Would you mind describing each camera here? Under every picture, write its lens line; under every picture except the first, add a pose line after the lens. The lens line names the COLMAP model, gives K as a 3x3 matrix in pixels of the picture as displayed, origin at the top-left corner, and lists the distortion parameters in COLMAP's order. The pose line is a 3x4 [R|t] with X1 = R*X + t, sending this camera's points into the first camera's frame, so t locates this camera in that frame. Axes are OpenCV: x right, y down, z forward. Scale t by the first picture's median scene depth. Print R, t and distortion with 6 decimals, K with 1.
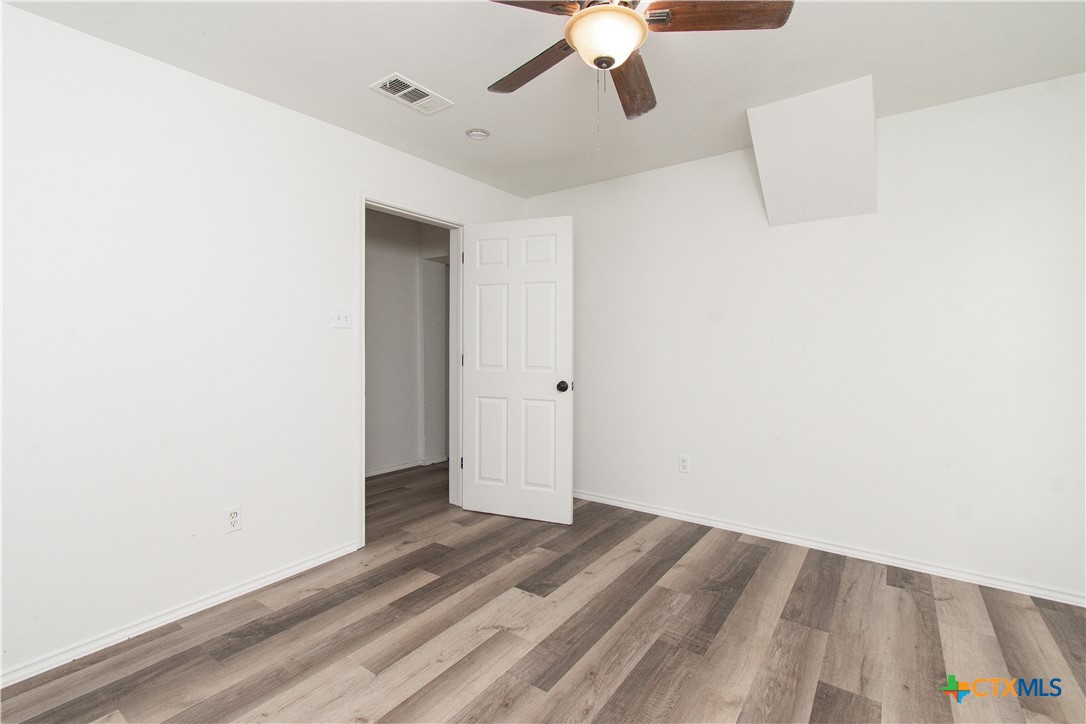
lens RADIAL K [[486.0, 0, 546.9], [0, 486.0, 354.0], [0, 0, 1]] dist [0.000193, -0.001030]
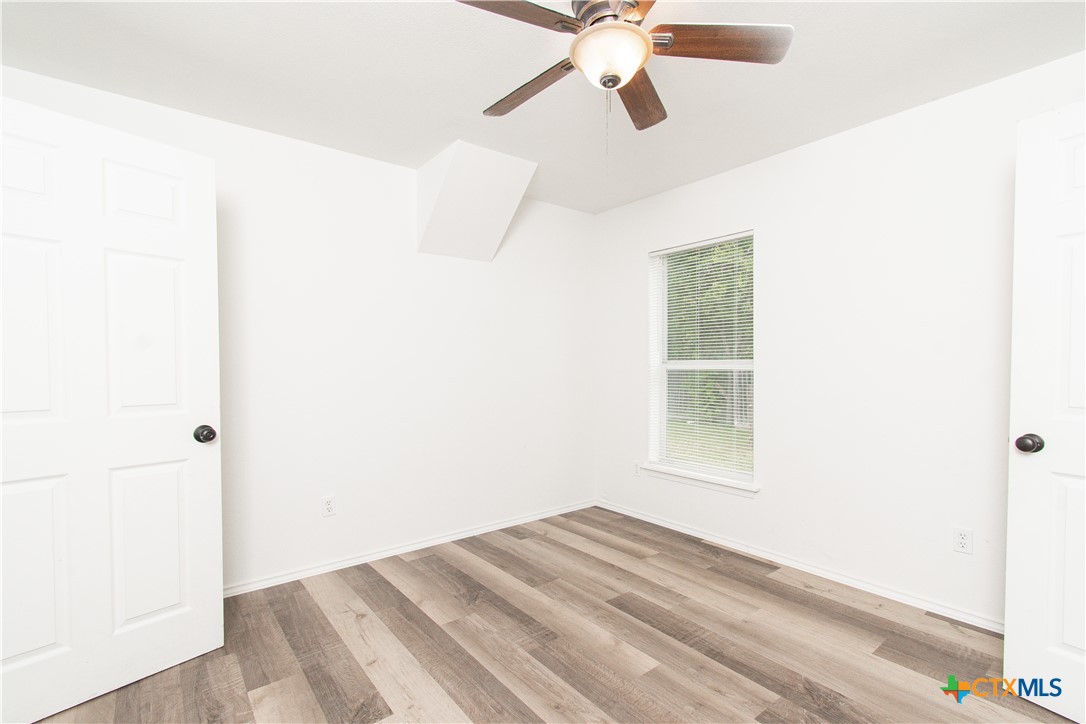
lens RADIAL K [[486.0, 0, 545.4], [0, 486.0, 361.1], [0, 0, 1]] dist [0.000193, -0.001030]
pose [[0.275415, 0.008683, 0.961286, -0.624878], [0.022646, 0.999623, -0.015518, -0.010209], [-0.961059, 0.026043, 0.275114, 0.547709]]
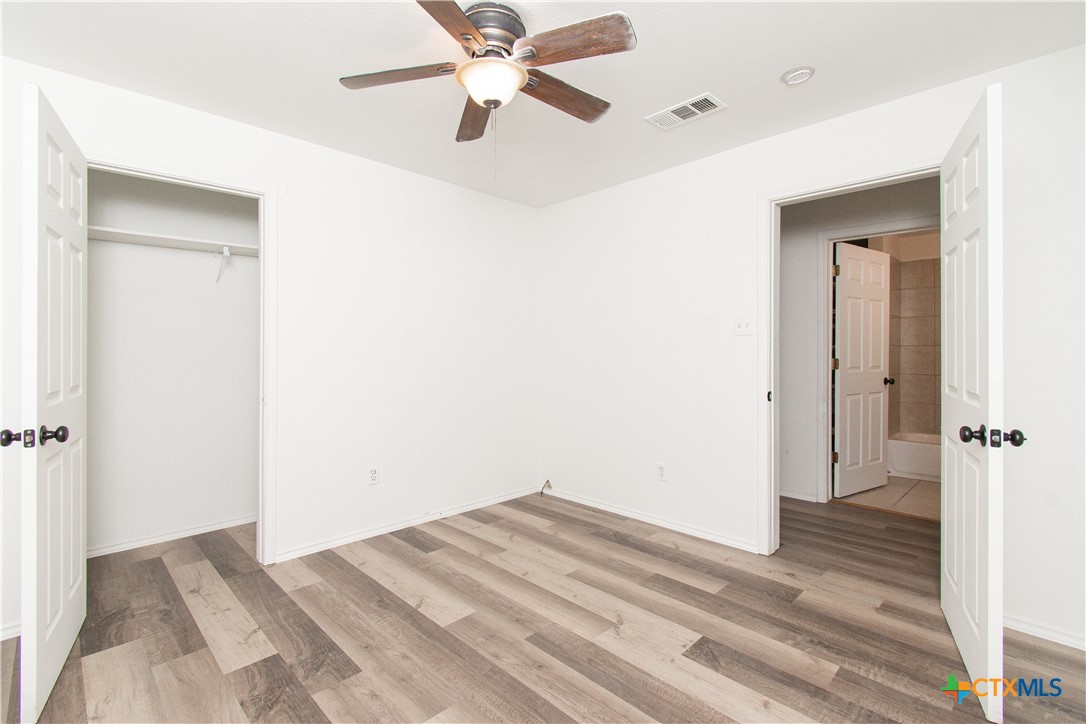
lens RADIAL K [[486.0, 0, 531.2], [0, 486.0, 357.3], [0, 0, 1]] dist [0.000193, -0.001030]
pose [[-0.176054, 0.016696, -0.984239, 0.824229], [-0.019560, 0.999599, 0.020455, -0.021051], [0.984186, 0.022853, -0.175657, 0.850720]]
